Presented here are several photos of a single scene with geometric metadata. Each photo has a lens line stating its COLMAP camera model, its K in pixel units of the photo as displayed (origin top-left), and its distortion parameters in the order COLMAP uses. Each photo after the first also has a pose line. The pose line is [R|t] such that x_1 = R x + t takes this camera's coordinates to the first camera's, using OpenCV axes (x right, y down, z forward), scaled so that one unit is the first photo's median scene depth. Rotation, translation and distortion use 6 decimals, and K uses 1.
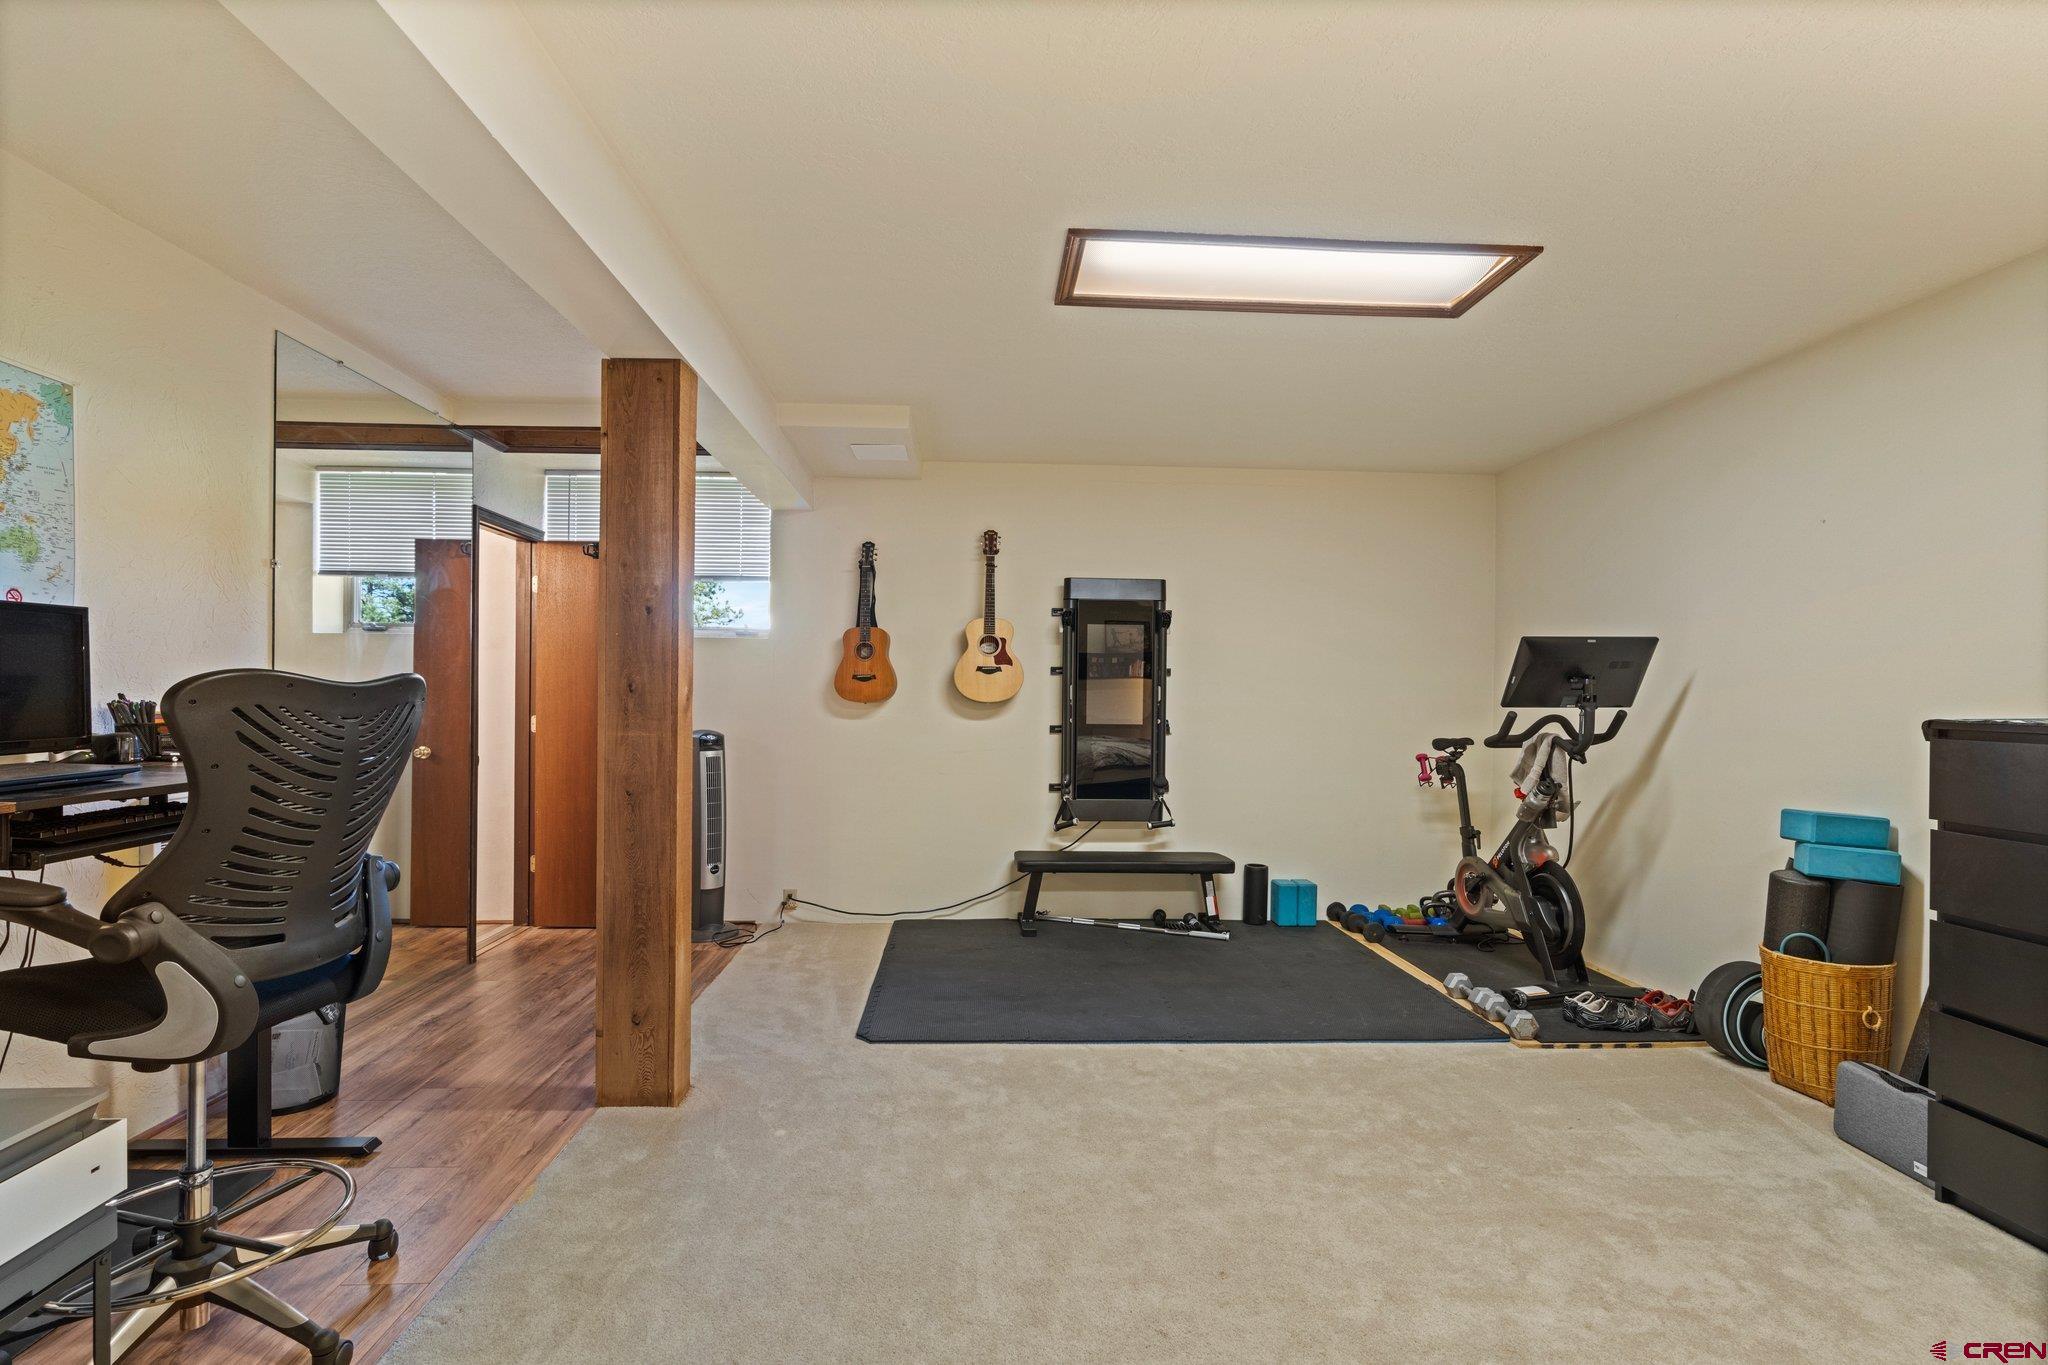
lens RADIAL K [[928.7, 0, 1004.1], [0, 928.7, 688.9], [0, 0, 1]] dist [-0.014322, 0.003188]
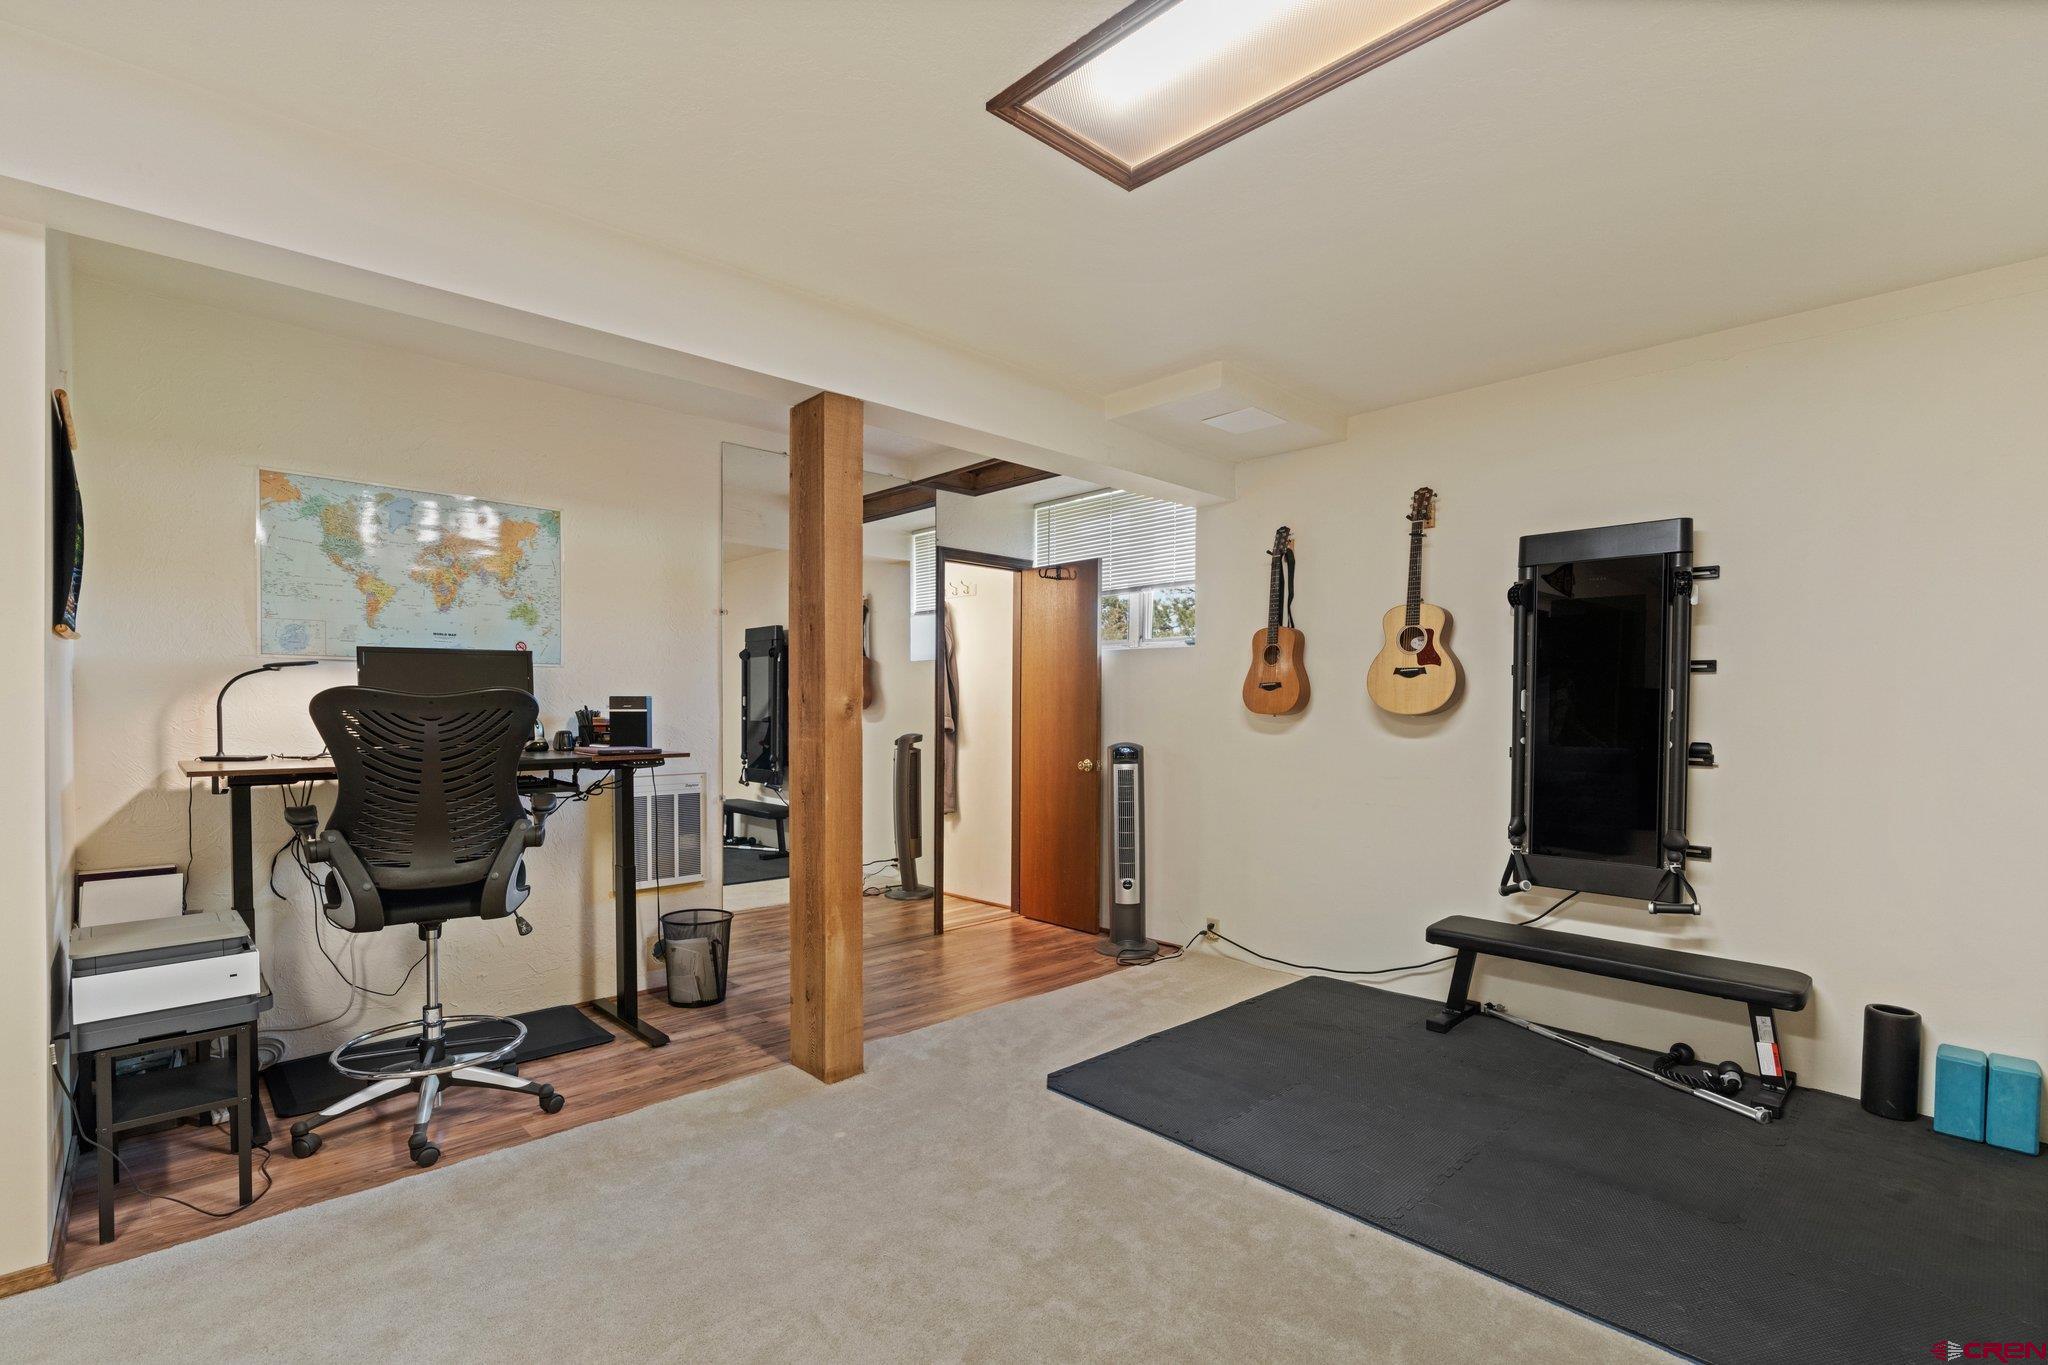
lens RADIAL K [[928.7, 0, 978.5], [0, 928.7, 718.6], [0, 0, 1]] dist [-0.014322, 0.003188]
pose [[0.663285, 0.003632, -0.748358, 0.317961], [0.006632, 0.999920, 0.010730, 0.007249], [0.748337, -0.012080, 0.663209, 0.230143]]
